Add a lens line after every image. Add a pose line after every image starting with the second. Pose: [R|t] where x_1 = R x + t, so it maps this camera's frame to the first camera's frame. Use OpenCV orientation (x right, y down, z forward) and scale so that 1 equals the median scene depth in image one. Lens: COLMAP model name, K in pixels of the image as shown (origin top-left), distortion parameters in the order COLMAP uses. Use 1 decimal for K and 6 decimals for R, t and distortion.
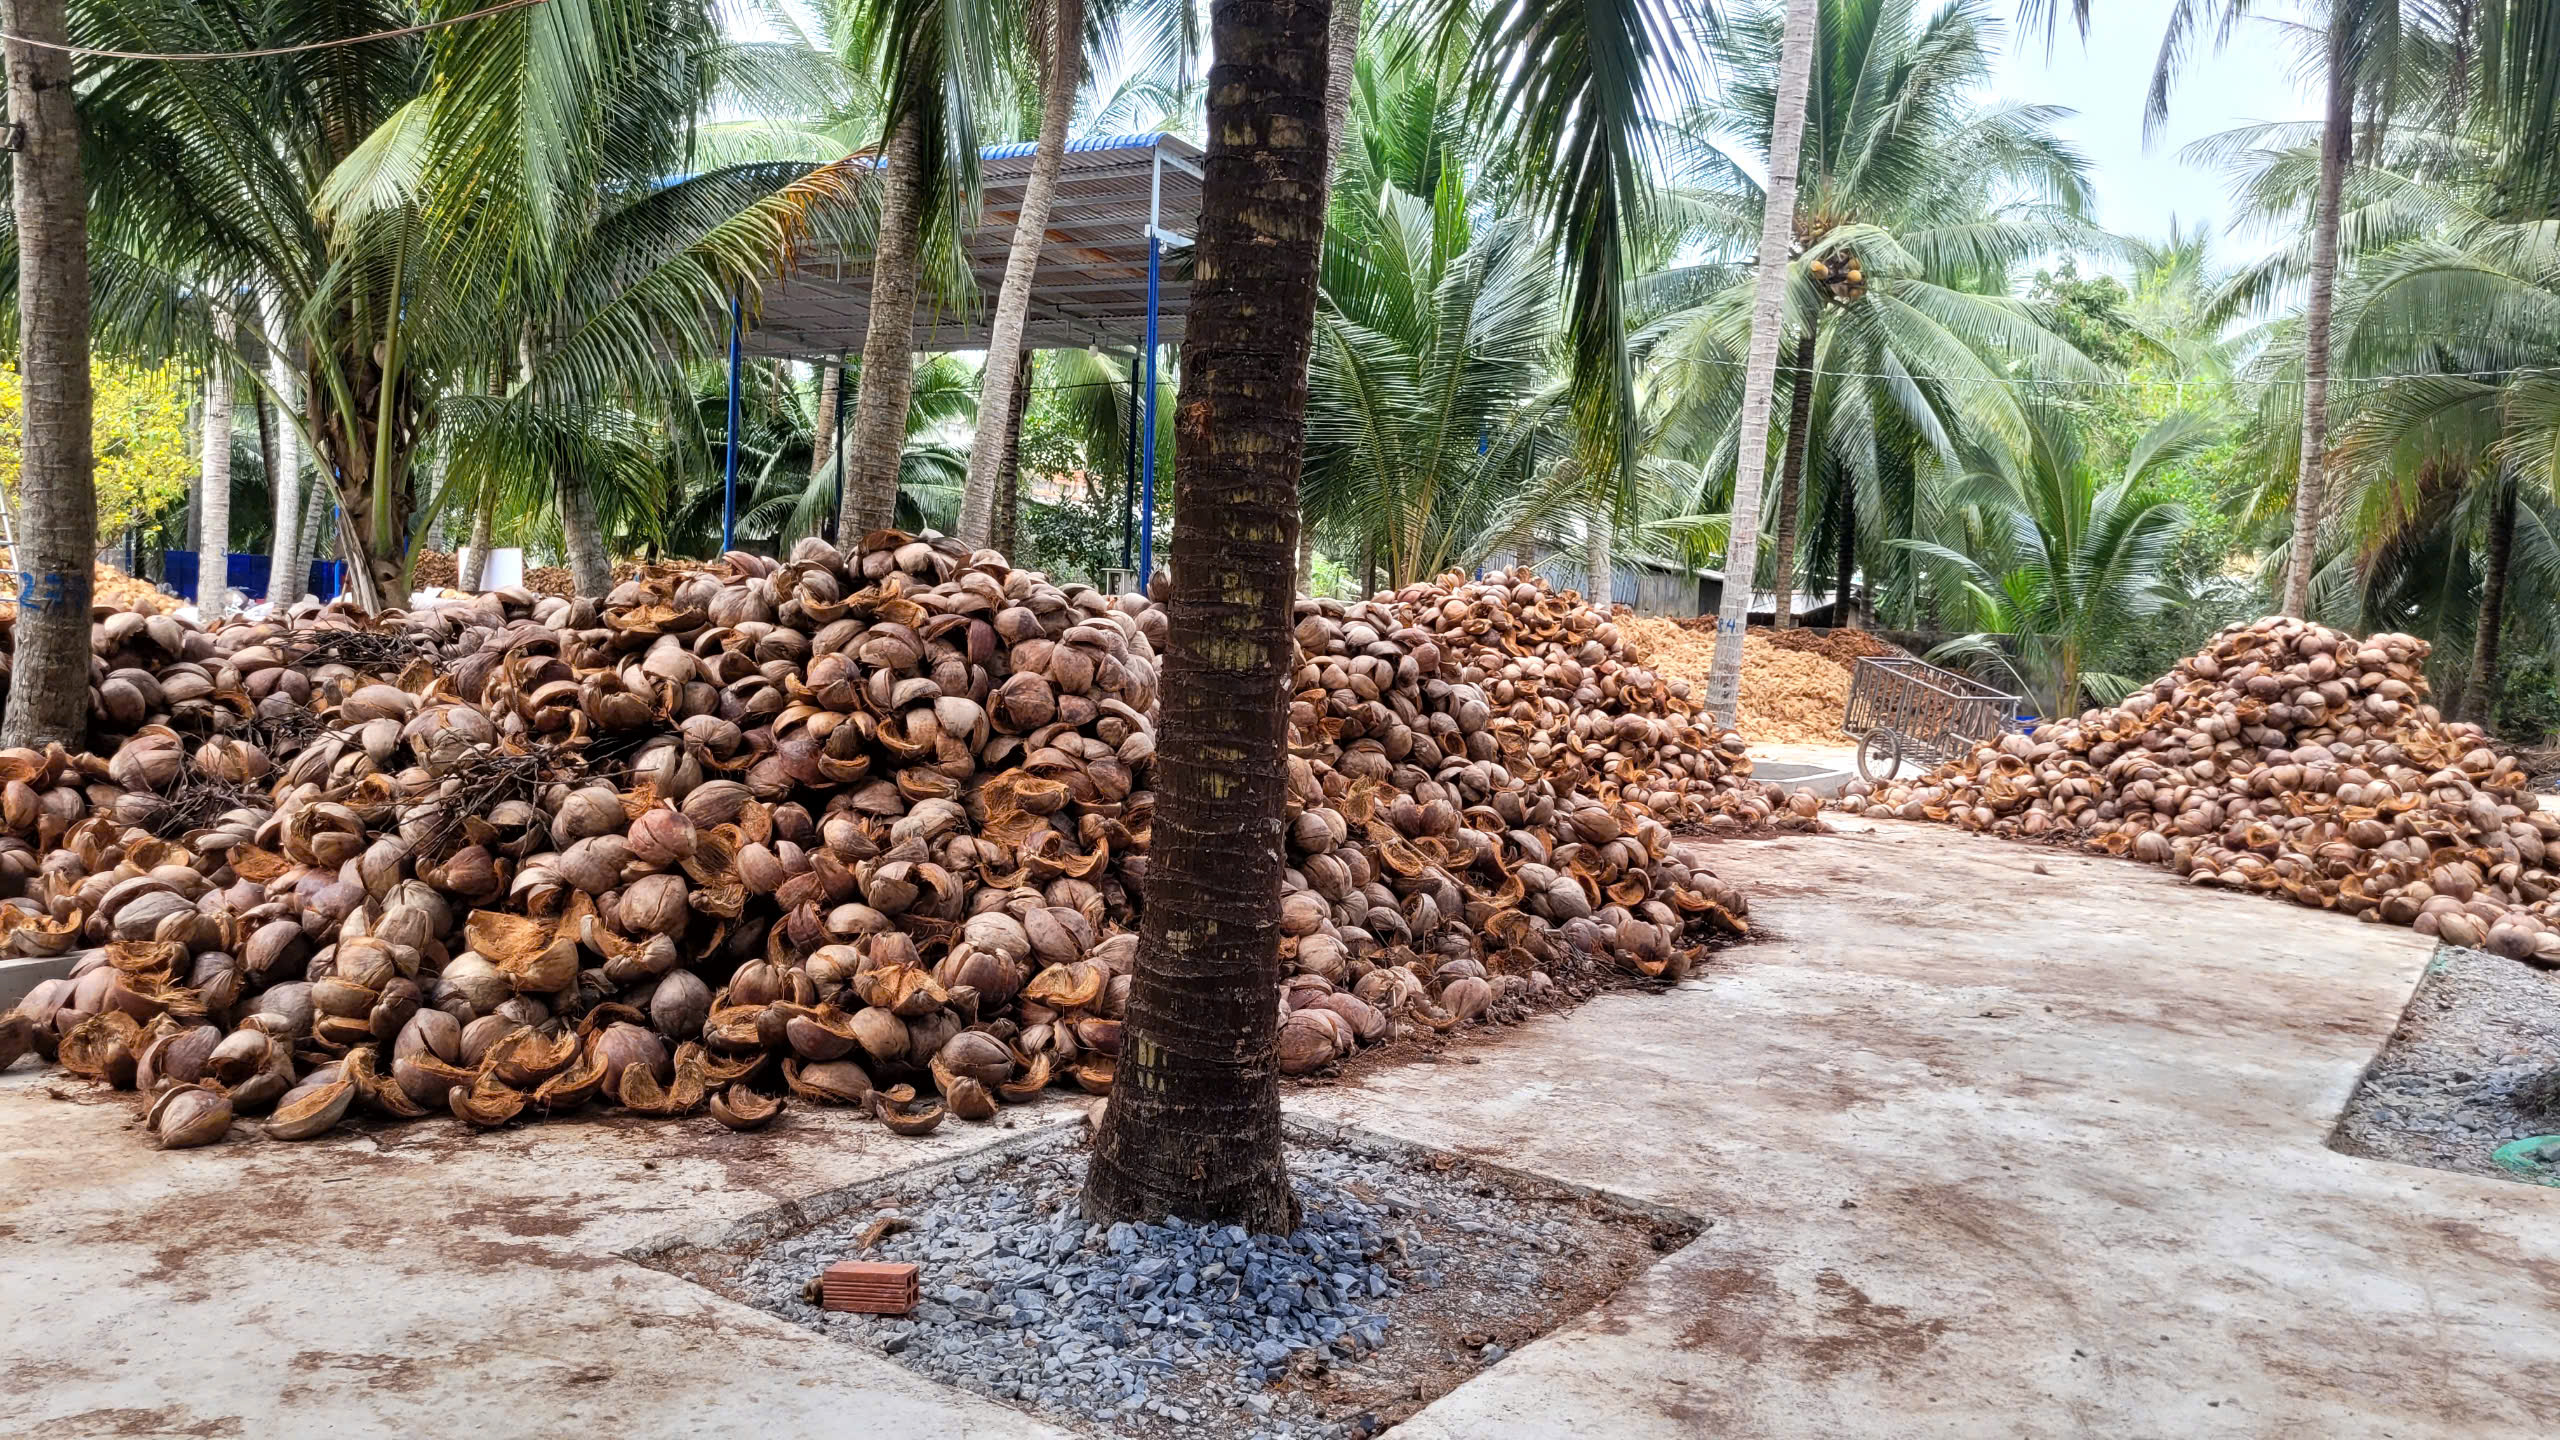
lens RADIAL K [[1881.3, 0, 1239.3], [0, 1881.3, 724.2], [0, 0, 1]] dist [0.044225, -0.038679]
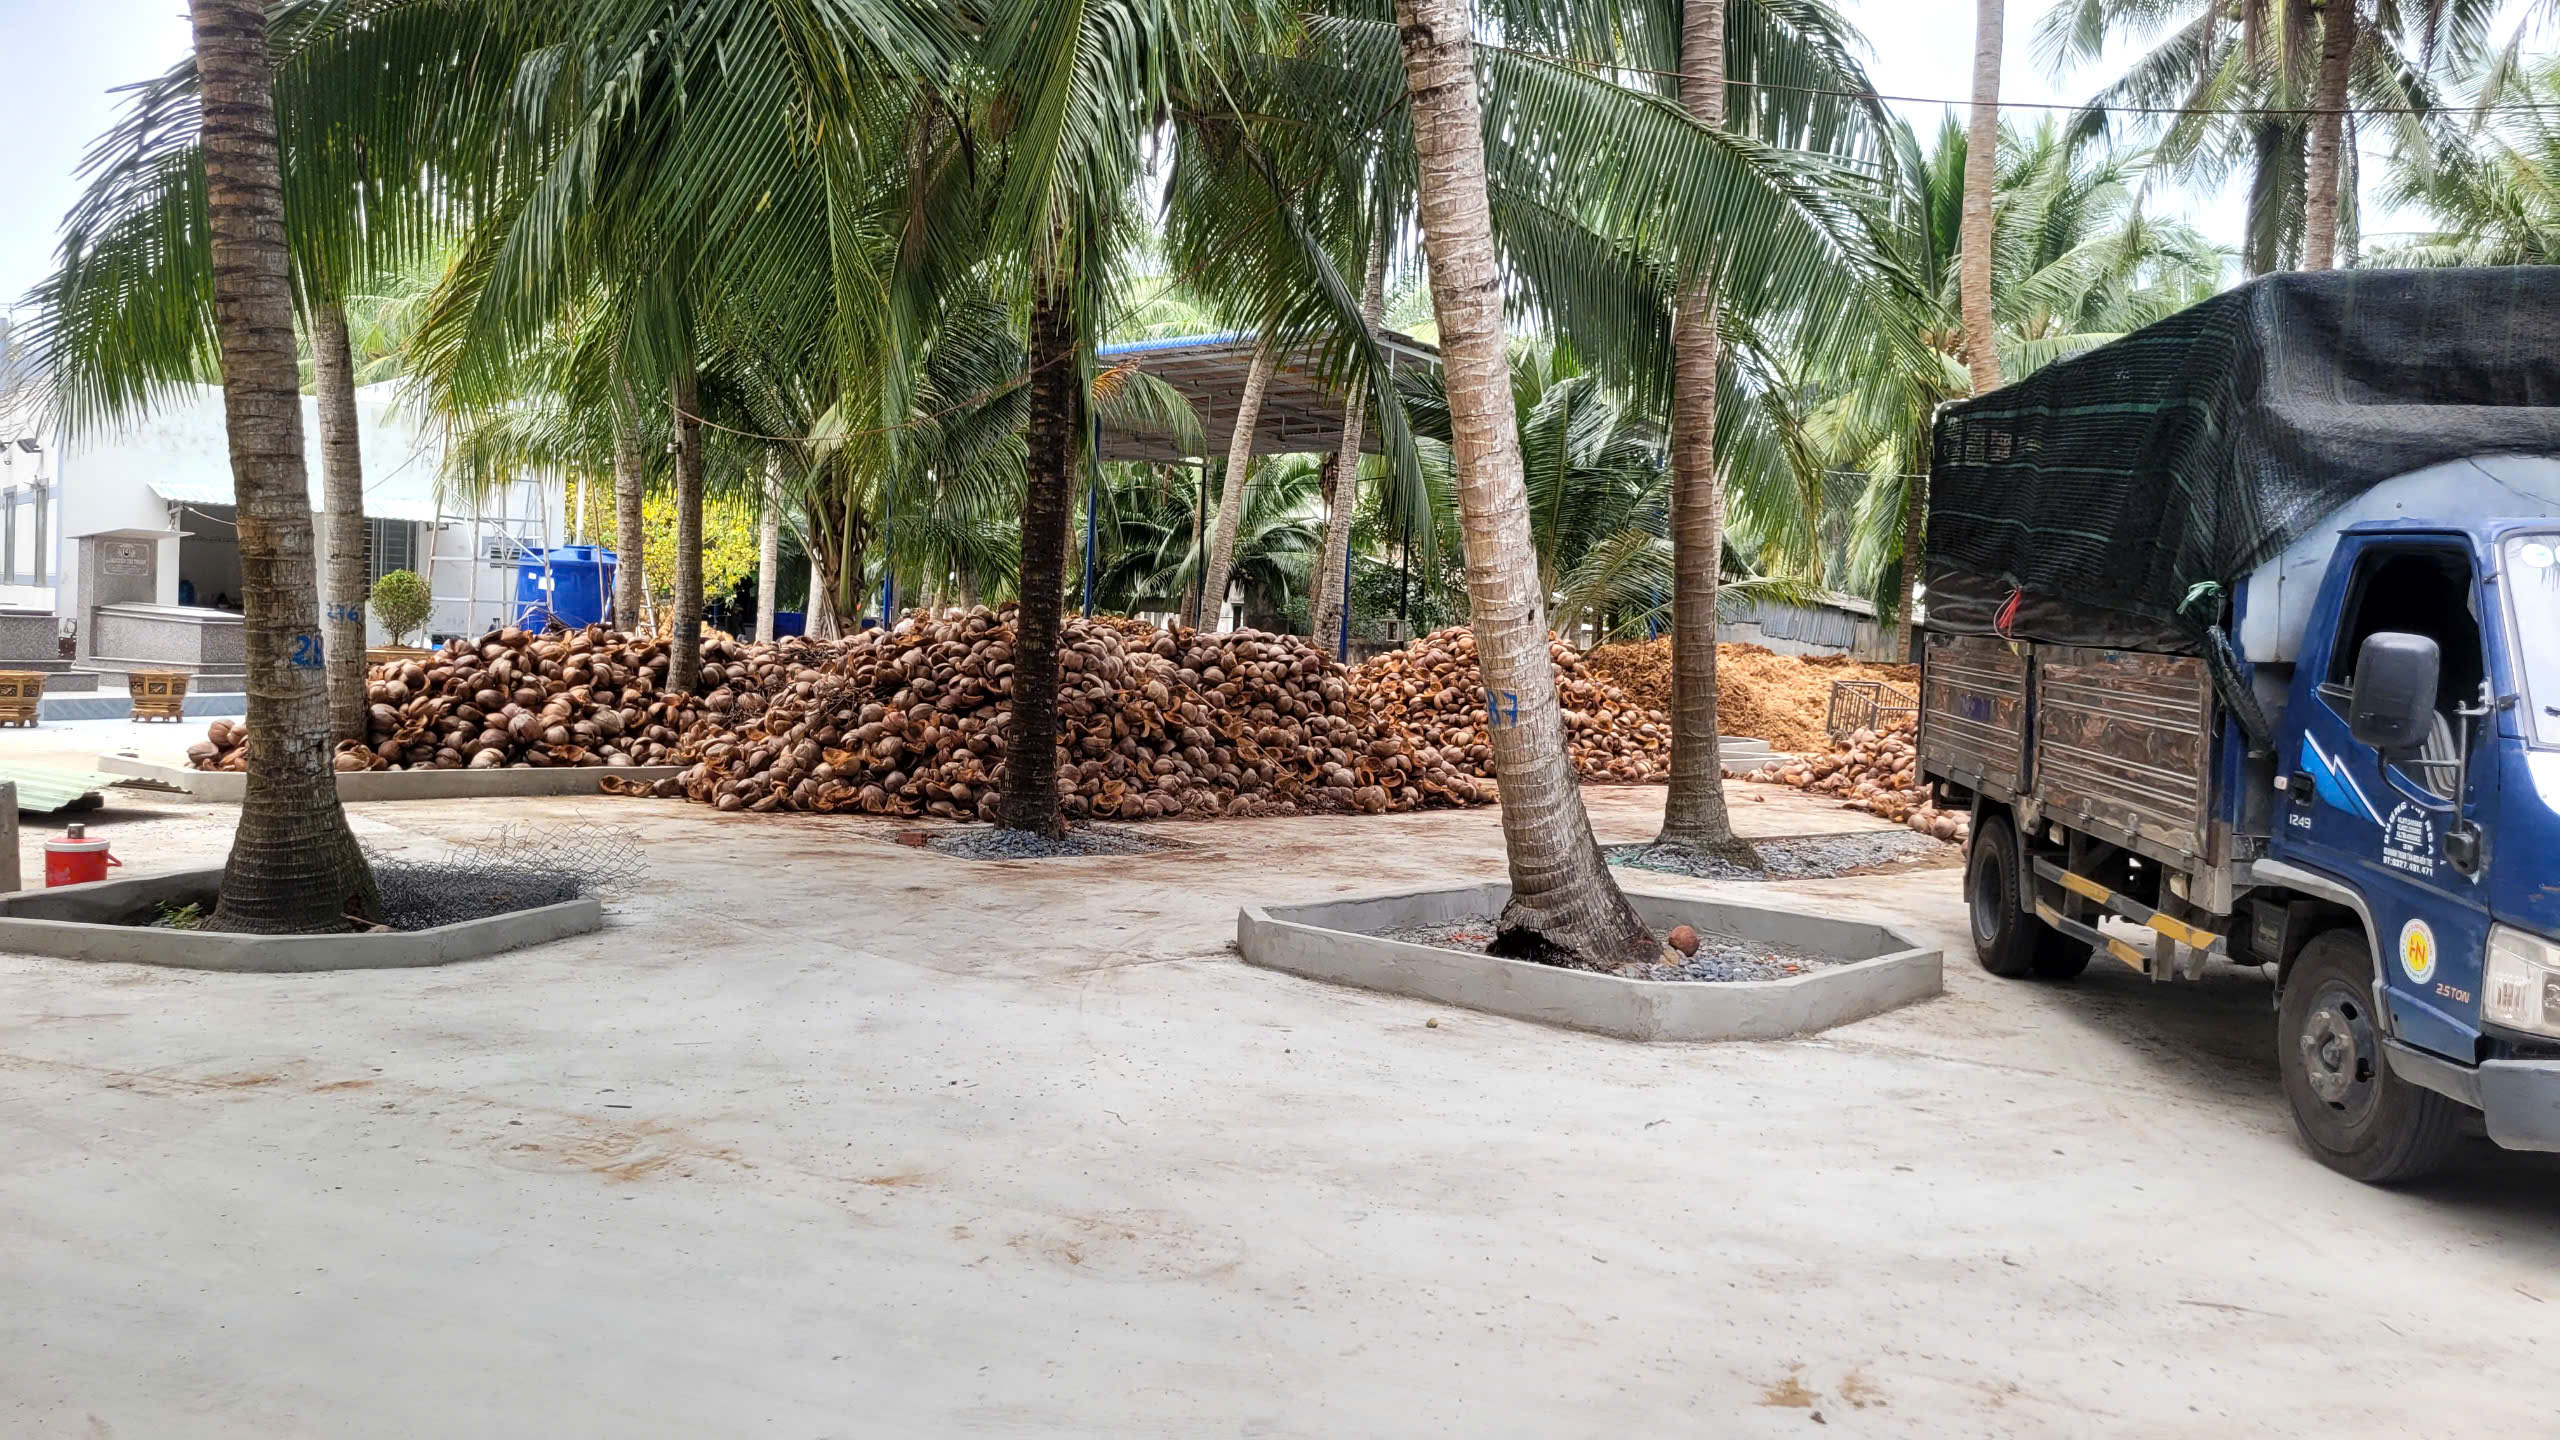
lens RADIAL K [[1881.3, 0, 1239.3], [0, 1881.3, 724.2], [0, 0, 1]] dist [0.044225, -0.038679]
pose [[0.966889, 0.008731, -0.255050, 0.720154], [-0.015820, 0.999543, -0.025755, 0.108498], [0.254708, 0.028938, 0.966585, -1.223201]]
